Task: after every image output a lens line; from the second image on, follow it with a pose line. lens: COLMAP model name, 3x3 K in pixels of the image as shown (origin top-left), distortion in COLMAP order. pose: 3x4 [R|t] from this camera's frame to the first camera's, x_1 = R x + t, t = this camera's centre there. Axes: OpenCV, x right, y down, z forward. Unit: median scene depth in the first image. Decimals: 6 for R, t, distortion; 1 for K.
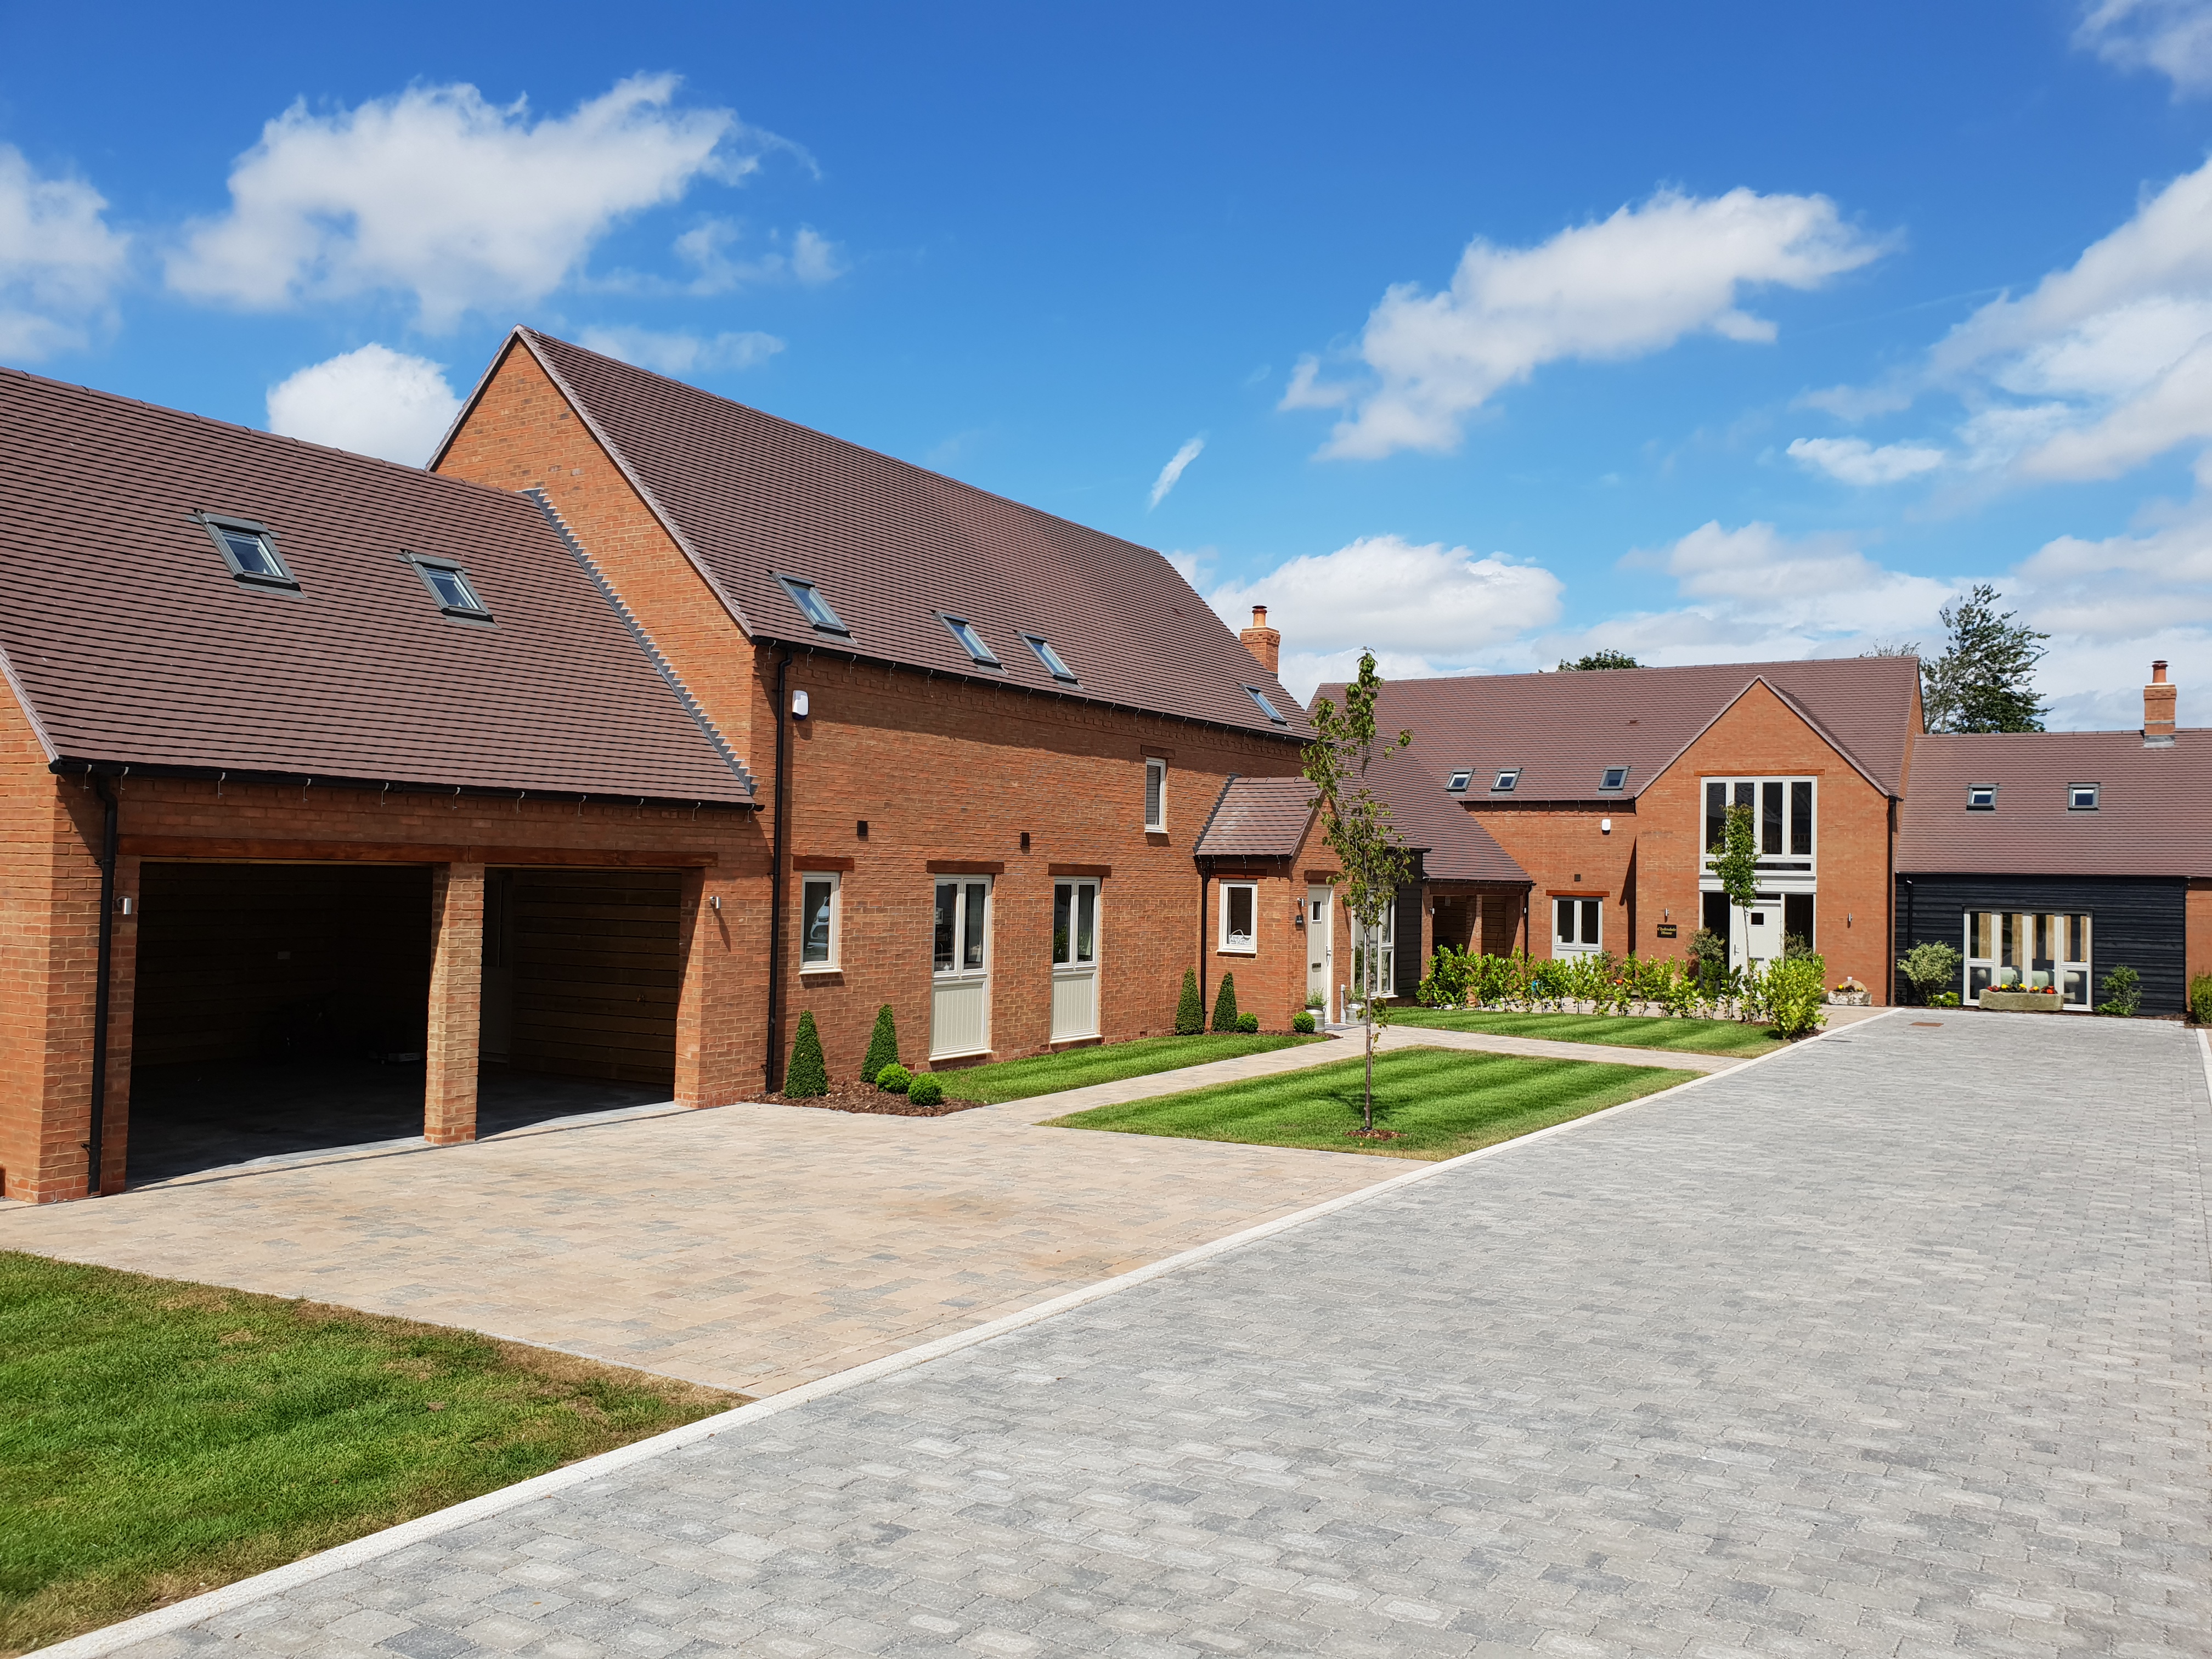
lens RADIAL K [[1724.2, 0, 1125.0], [0, 1724.2, 831.3], [0, 0, 1]] dist [0.028868, -0.012074]
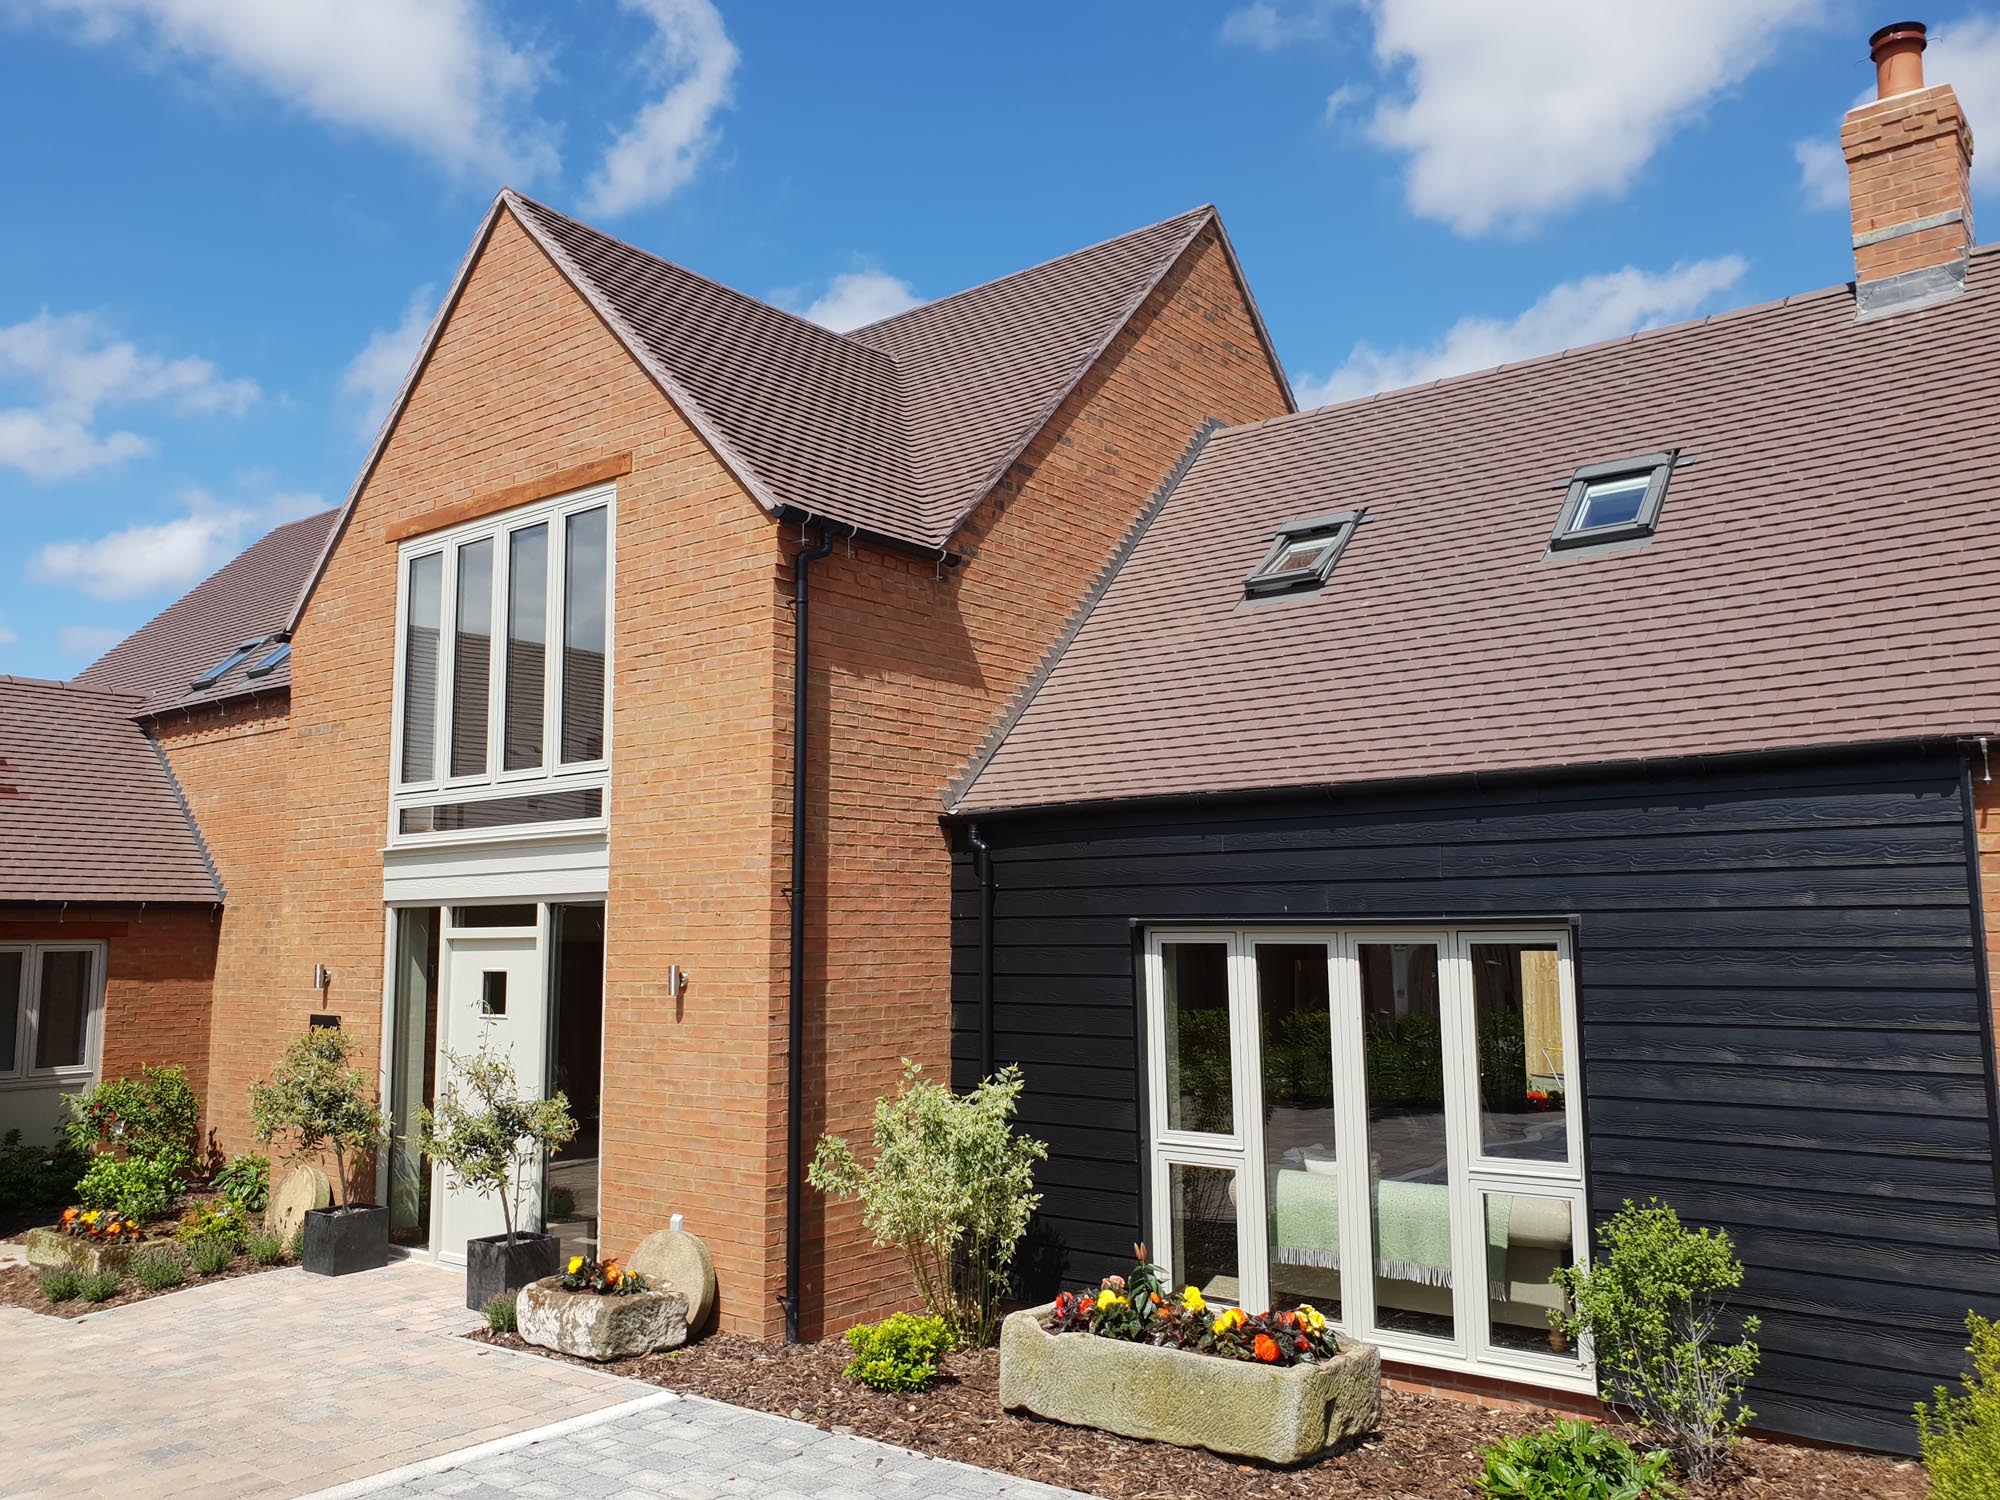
lens RADIAL K [[1559.0, 0, 963.6], [0, 1559.0, 752.7], [0, 0, 1]] dist [0.028868, -0.012074]
pose [[0.988572, -0.042315, -0.144692, 0.487050], [0.028258, 0.994799, -0.097861, 0.038703], [0.148080, 0.092654, 0.984626, 0.753997]]
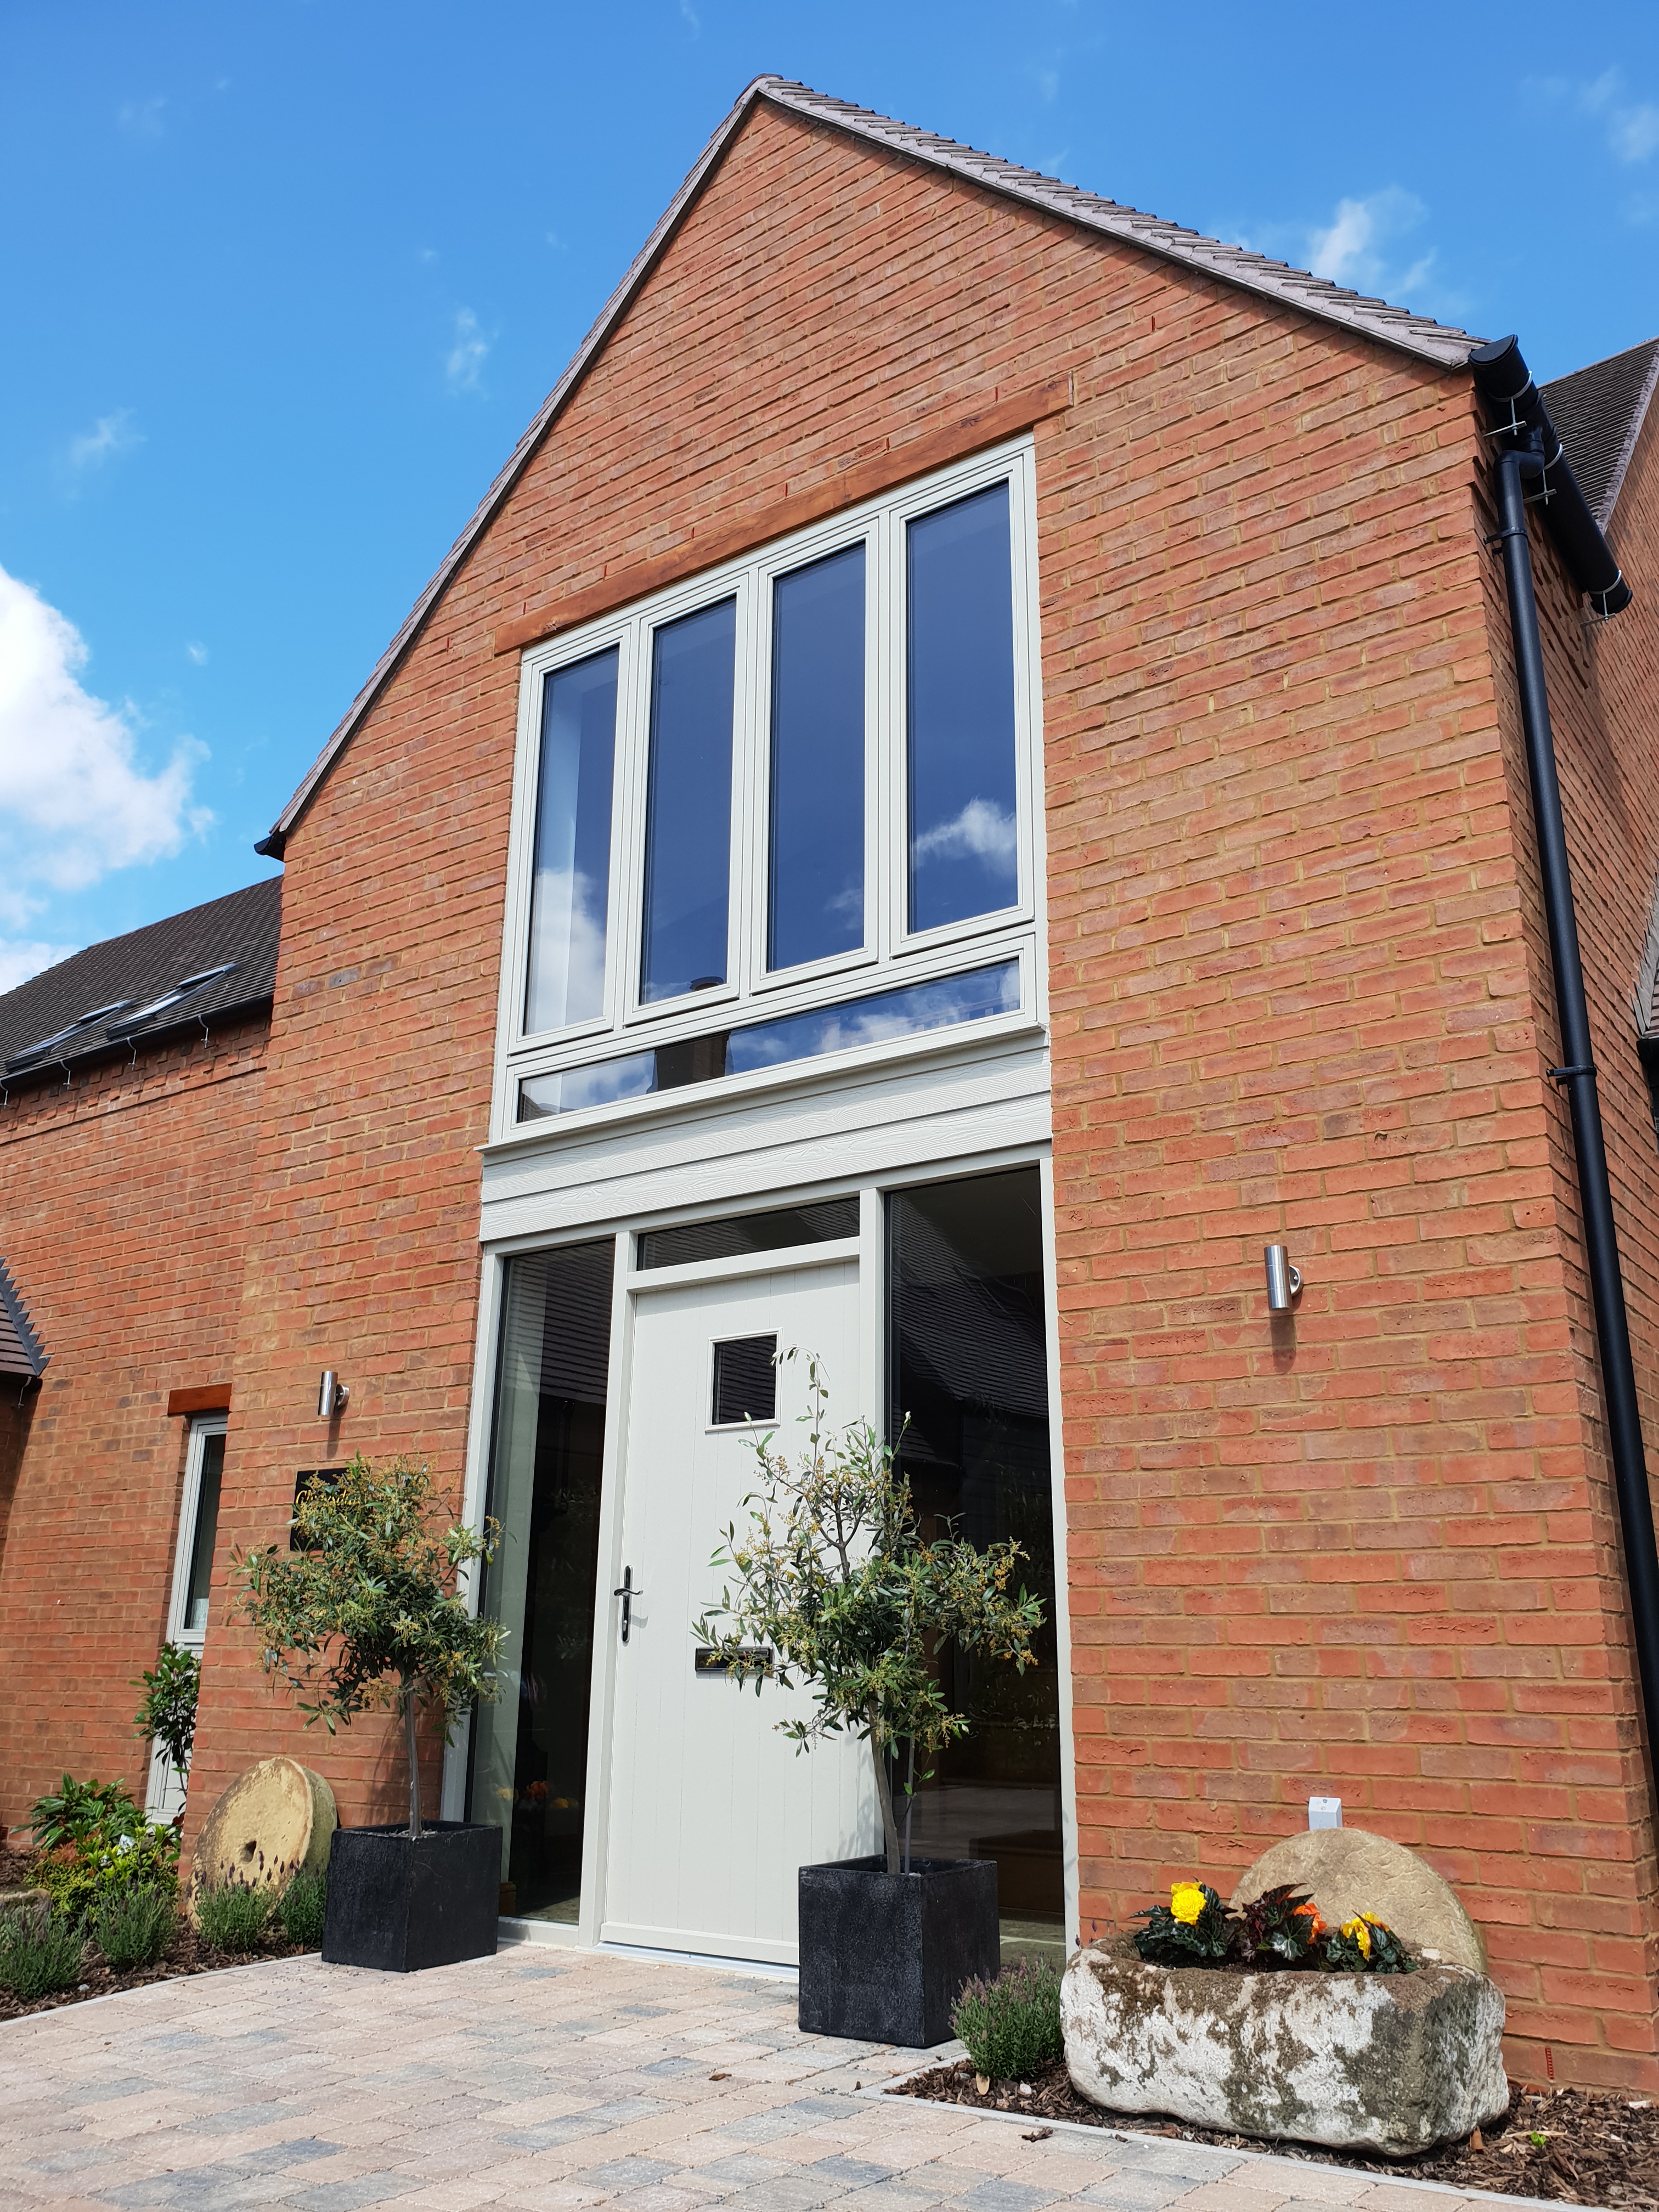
lens RADIAL K [[1724.2, 0, 843.7], [0, 1724.2, 1109.2], [0, 0, 1]] dist [0.028868, -0.012074]
pose [[0.997081, -0.035658, -0.067520, 0.387827], [0.015564, 0.960608, -0.277472, 0.070211], [0.074754, 0.275611, 0.958358, 0.857222]]
